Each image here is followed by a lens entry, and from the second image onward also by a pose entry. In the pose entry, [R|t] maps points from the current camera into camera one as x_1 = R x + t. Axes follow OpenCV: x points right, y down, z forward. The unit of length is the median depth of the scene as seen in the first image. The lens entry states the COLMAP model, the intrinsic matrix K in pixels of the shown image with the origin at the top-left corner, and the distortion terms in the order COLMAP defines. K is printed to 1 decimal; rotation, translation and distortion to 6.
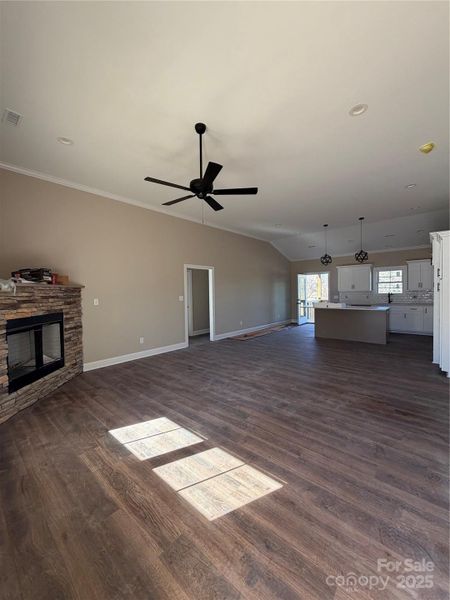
lens RADIAL K [[239.0, 0, 224.1], [0, 239.0, 298.7], [0, 0, 1]] dist [0.001240, 0.000016]
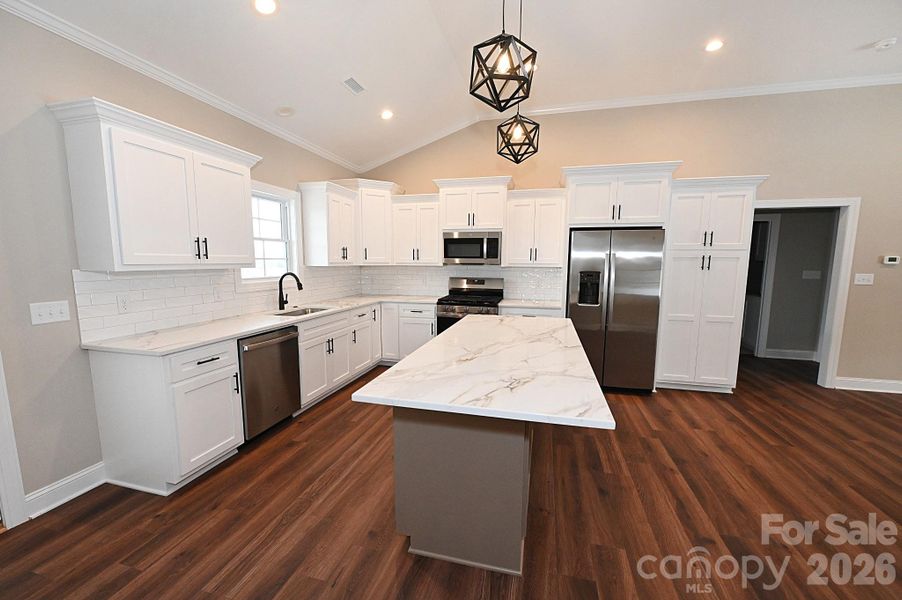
lens RADIAL K [[356.1, 0, 453.0], [0, 356.1, 305.9], [0, 0, 1]] dist [-0.010305, -0.000647]
pose [[-0.455759, -0.098238, 0.884665, 0.401371], [0.028401, 0.991780, 0.124763, -0.071948], [-0.889650, 0.081987, -0.449223, 2.066211]]
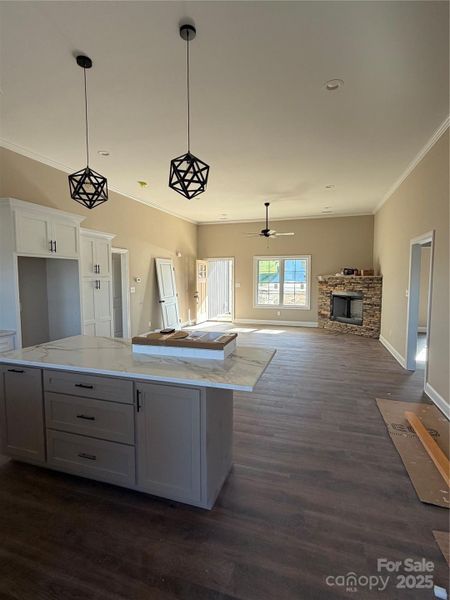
lens RADIAL K [[301.3, 0, 223.9], [0, 301.3, 299.0], [0, 0, 1]] dist [-0.000678, -0.001908]
pose [[-0.917166, 0.049281, -0.395446, 0.948948], [0.007323, 0.994241, 0.106920, -0.119088], [0.398437, 0.095167, -0.912245, 2.373317]]
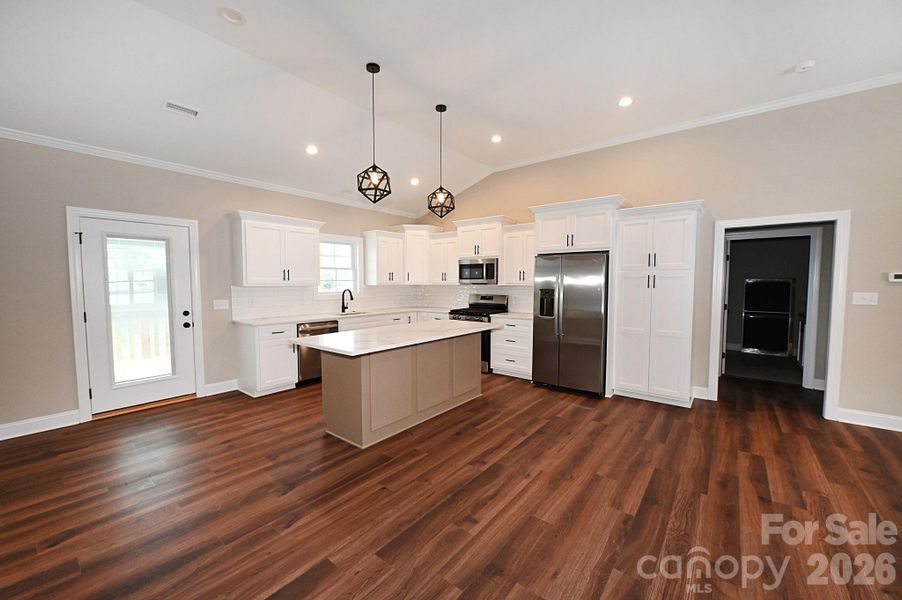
lens RADIAL K [[356.1, 0, 452.2], [0, 356.1, 302.6], [0, 0, 1]] dist [-0.010305, -0.000647]
pose [[-0.054138, -0.042482, 0.997629, -0.061851], [0.029588, 0.998588, 0.044129, -0.051195], [-0.998095, 0.031907, -0.052804, 1.677157]]
